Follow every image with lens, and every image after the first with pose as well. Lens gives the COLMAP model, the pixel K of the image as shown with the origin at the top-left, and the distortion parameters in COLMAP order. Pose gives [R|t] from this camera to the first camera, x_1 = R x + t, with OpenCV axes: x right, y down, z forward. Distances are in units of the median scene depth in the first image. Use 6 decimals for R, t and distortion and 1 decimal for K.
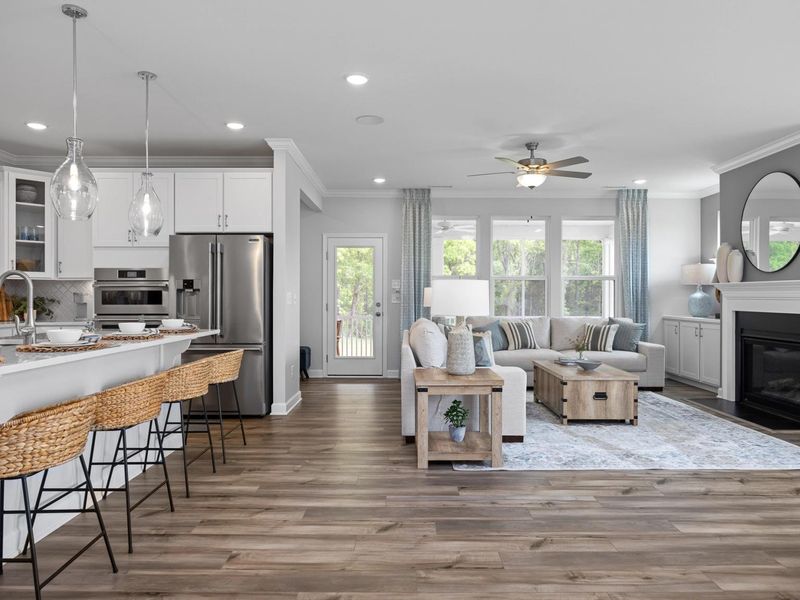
lens RADIAL K [[565.9, 0, 411.2], [0, 565.9, 298.2], [0, 0, 1]] dist [-0.007503, 0.003874]
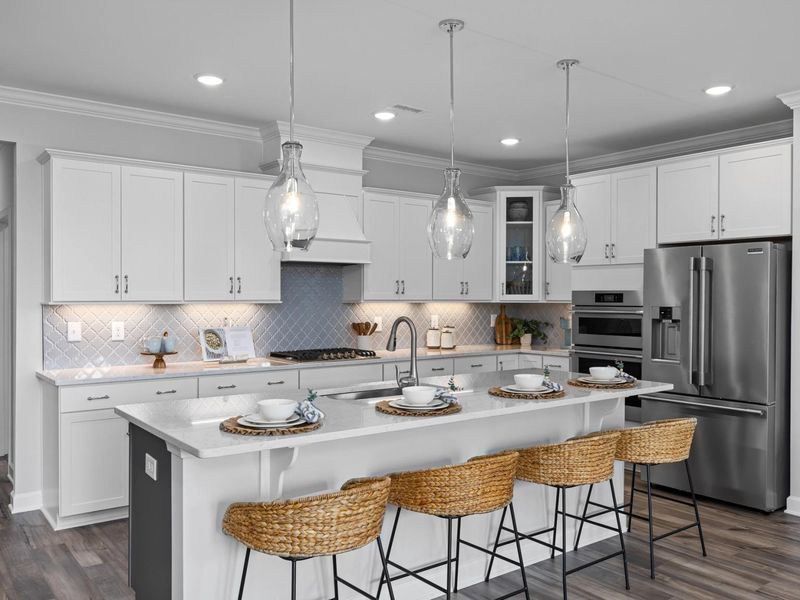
lens RADIAL K [[679.2, 0, 389.0], [0, 679.2, 302.1], [0, 0, 1]] dist [-0.003408, 0.005392]
pose [[0.588123, 0.009315, -0.808718, 0.116298], [-0.002222, 0.999949, 0.009902, -0.045653], [0.808768, -0.004027, 0.588113, 0.160992]]
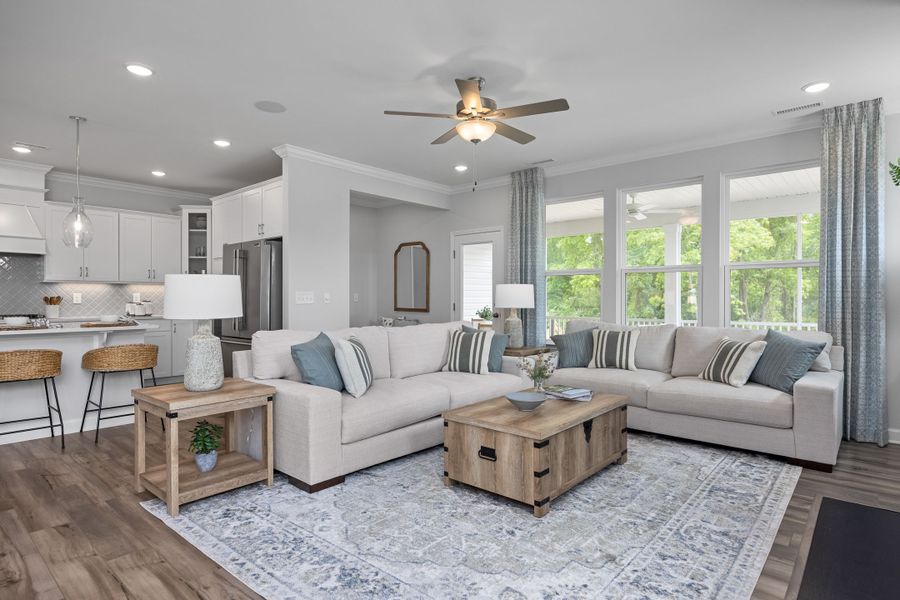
lens RADIAL K [[501.3, 0, 452.3], [0, 501.3, 299.1], [0, 0, 1]] dist [-0.004192, 0.003588]
pose [[0.740153, -0.000608, -0.672438, 0.624274], [0.001674, 0.999998, 0.000939, 0.001891], [0.672436, -0.001820, 0.740153, 0.520478]]
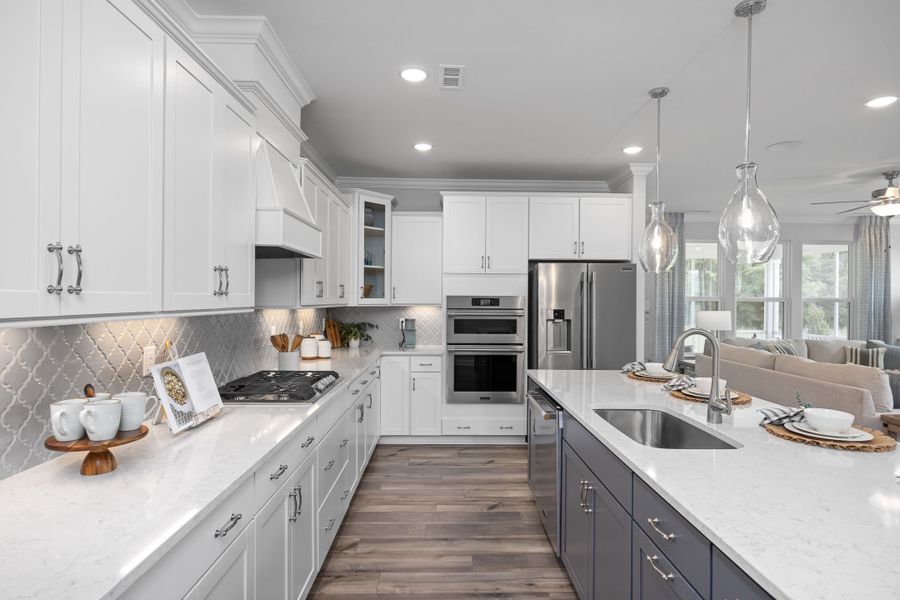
lens RADIAL K [[501.3, 0, 455.1], [0, 501.3, 296.4], [0, 0, 1]] dist [-0.004192, 0.003588]
pose [[0.999666, 0.008379, 0.024438, -0.568058], [-0.008262, 0.999954, -0.004866, -0.047696], [-0.024477, 0.004662, 0.999690, 0.143978]]
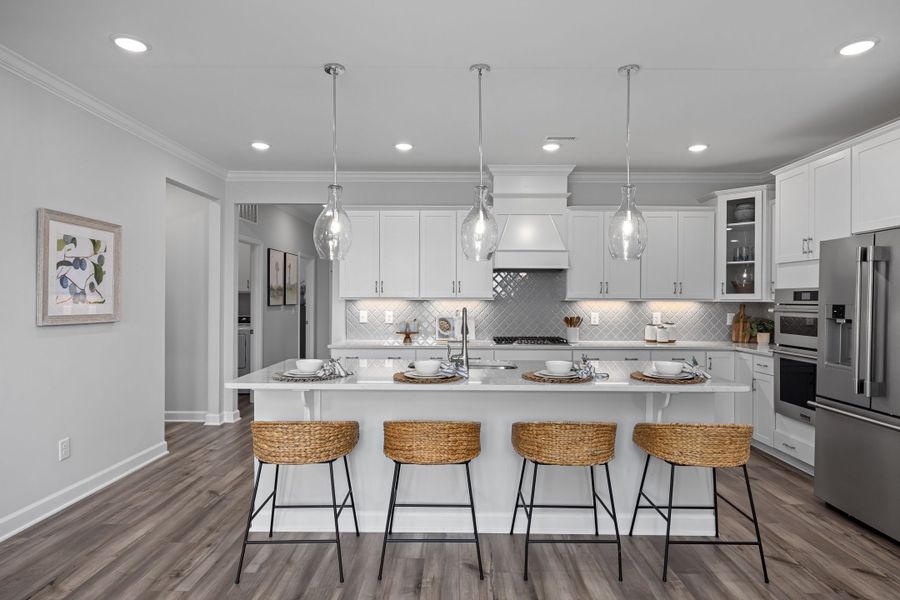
lens RADIAL K [[501.3, 0, 445.3], [0, 501.3, 303.7], [0, 0, 1]] dist [-0.004192, 0.003588]
pose [[-0.029006, 0.009709, -0.999532, 0.202733], [-0.004256, 0.999943, 0.009837, -0.036633], [0.999570, 0.004540, -0.028963, 0.529569]]
